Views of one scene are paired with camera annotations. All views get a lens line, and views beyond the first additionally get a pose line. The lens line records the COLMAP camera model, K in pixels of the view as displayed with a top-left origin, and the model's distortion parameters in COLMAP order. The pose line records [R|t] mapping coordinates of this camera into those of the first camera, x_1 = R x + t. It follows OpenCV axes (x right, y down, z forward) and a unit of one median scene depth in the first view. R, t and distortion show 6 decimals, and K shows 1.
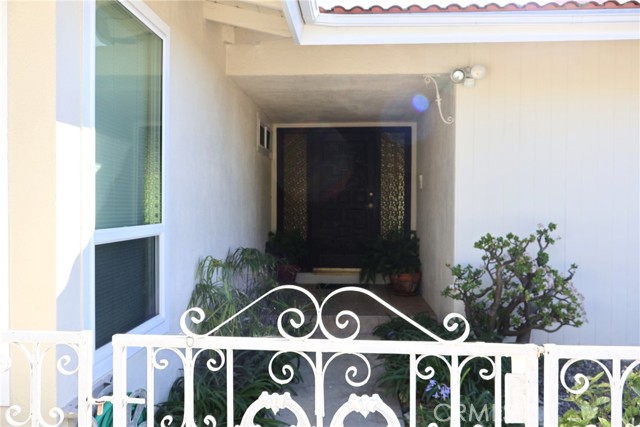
lens RADIAL K [[526.7, 0, 320.3], [0, 526.7, 211.2], [0, 0, 1]] dist [-0.009323, 0.001239]
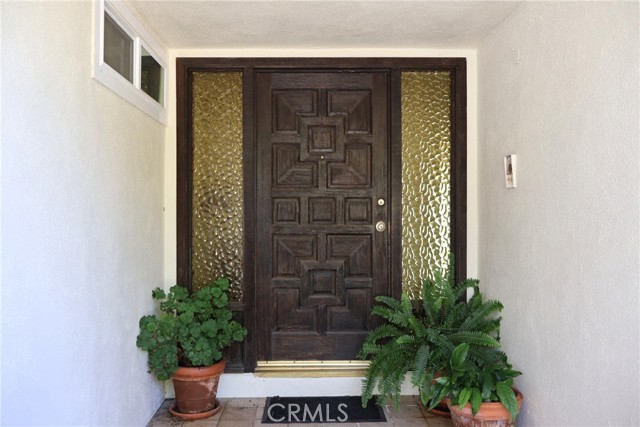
lens RADIAL K [[526.7, 0, 318.2], [0, 526.7, 213.7], [0, 0, 1]] dist [-0.009323, 0.001239]
pose [[0.995609, -0.004097, 0.093520, -0.003199], [0.005190, 0.999921, -0.011449, -0.016860], [-0.093466, 0.011884, 0.995552, 0.537992]]
